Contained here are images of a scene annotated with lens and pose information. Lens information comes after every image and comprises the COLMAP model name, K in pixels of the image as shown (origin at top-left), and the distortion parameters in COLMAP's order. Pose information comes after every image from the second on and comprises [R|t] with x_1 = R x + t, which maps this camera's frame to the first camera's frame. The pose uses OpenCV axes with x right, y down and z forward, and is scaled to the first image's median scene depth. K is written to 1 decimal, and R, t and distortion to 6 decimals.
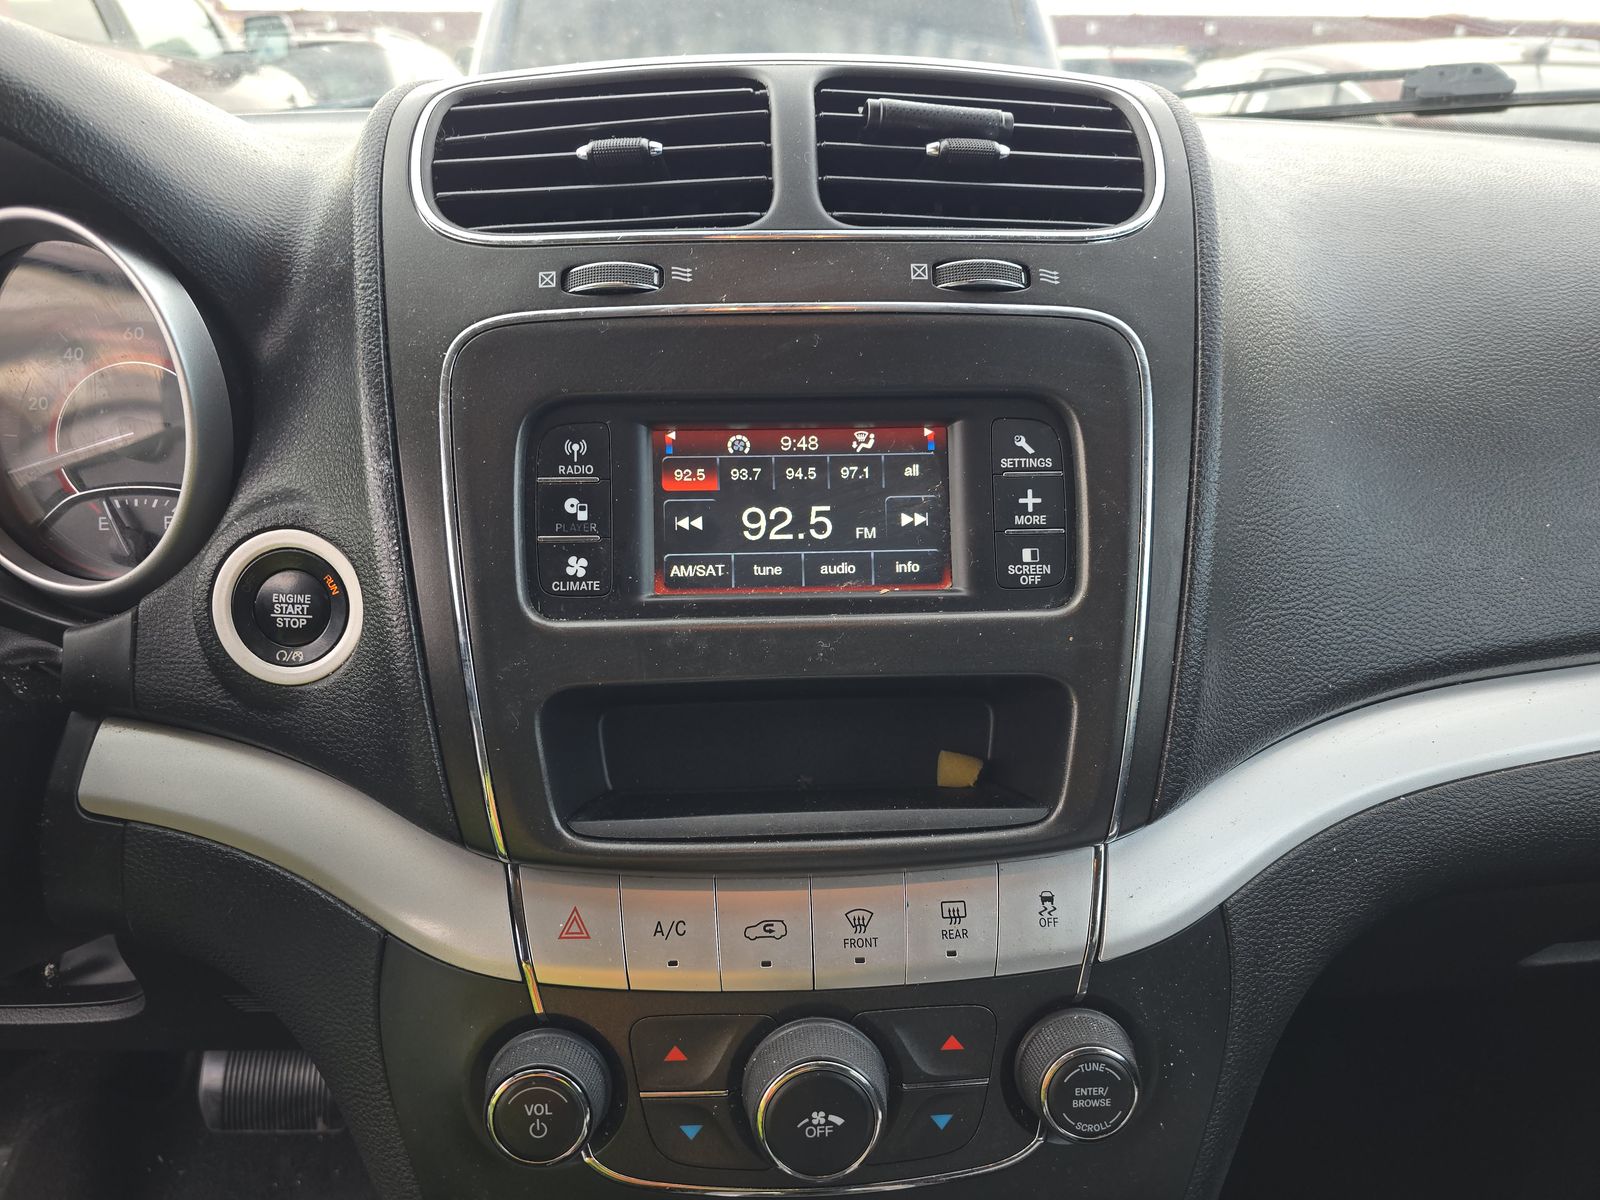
lens RADIAL K [[1072.4, 0, 809.6], [0, 1072.4, 603.7], [0, 0, 1]] dist [0.027688, -0.032653]
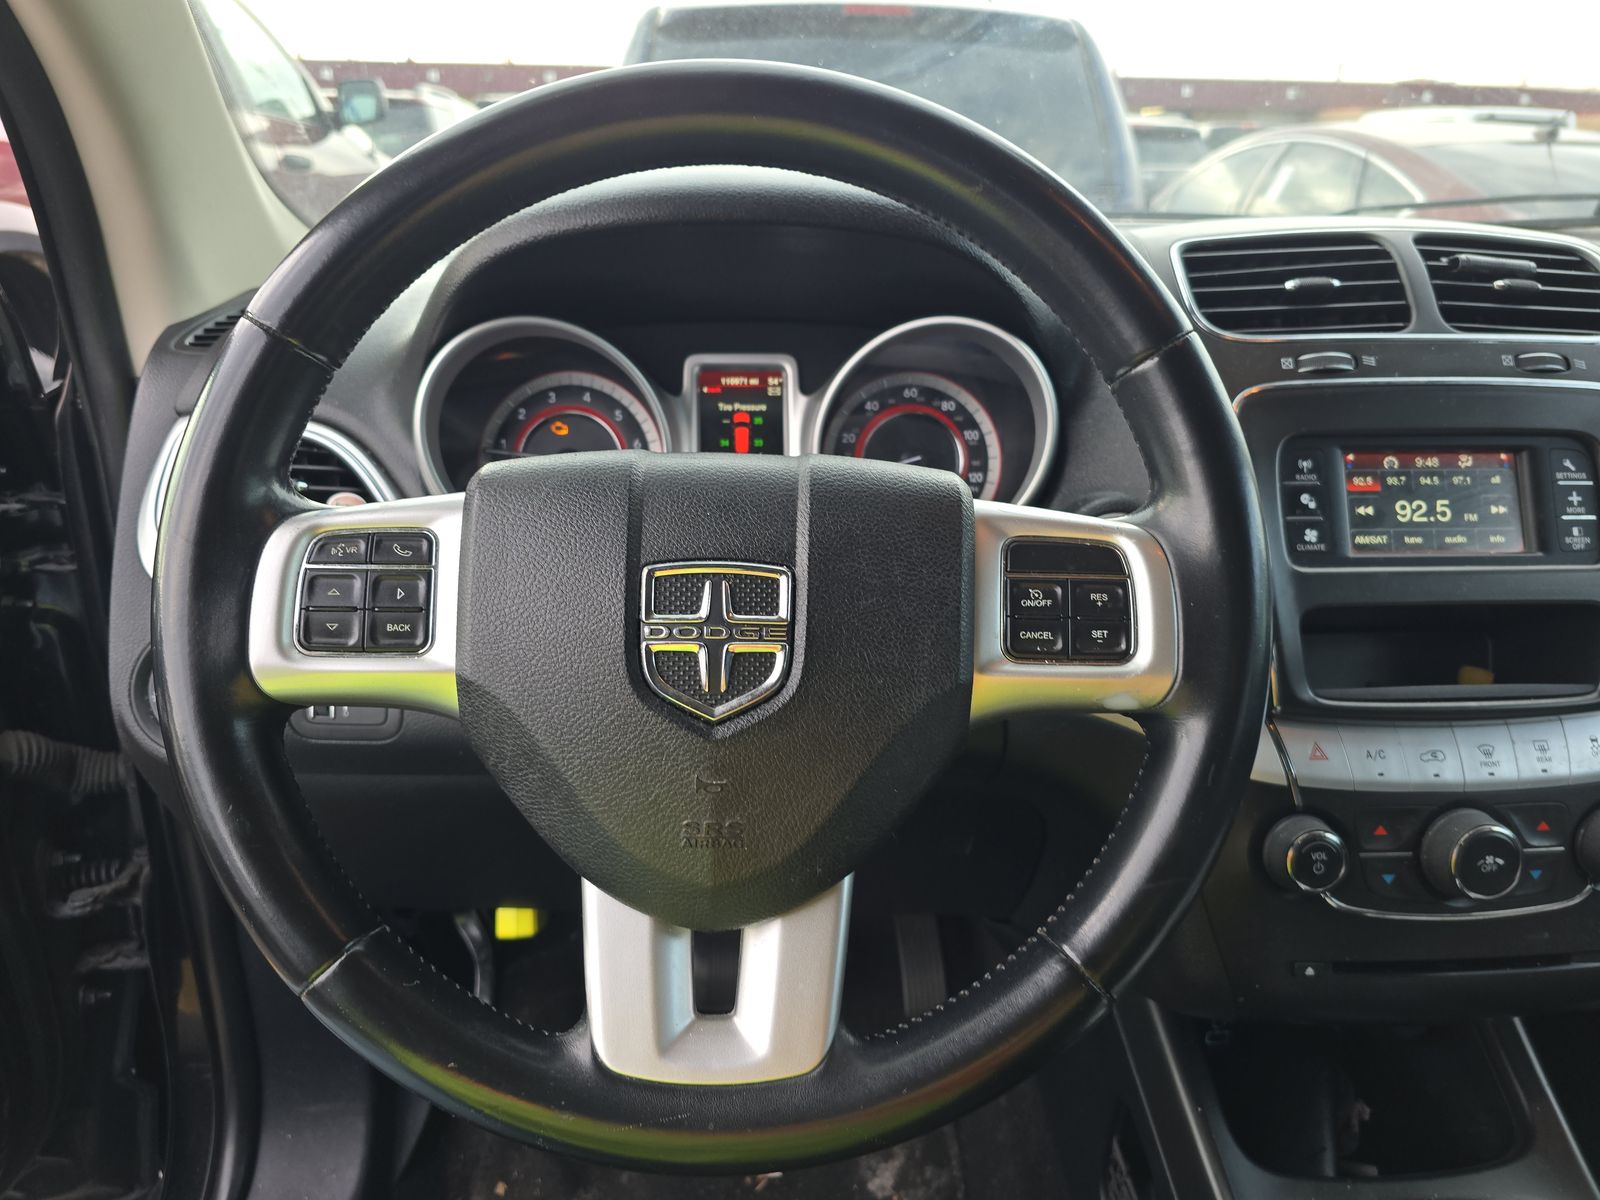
lens RADIAL K [[1072.4, 0, 787.4], [0, 1072.4, 603.9], [0, 0, 1]] dist [0.027688, -0.032653]
pose [[0.999879, 0.007169, 0.013825, -1.009267], [-0.006639, 0.999255, -0.038022, 0.134546], [-0.014087, 0.037925, 0.999181, -0.618687]]
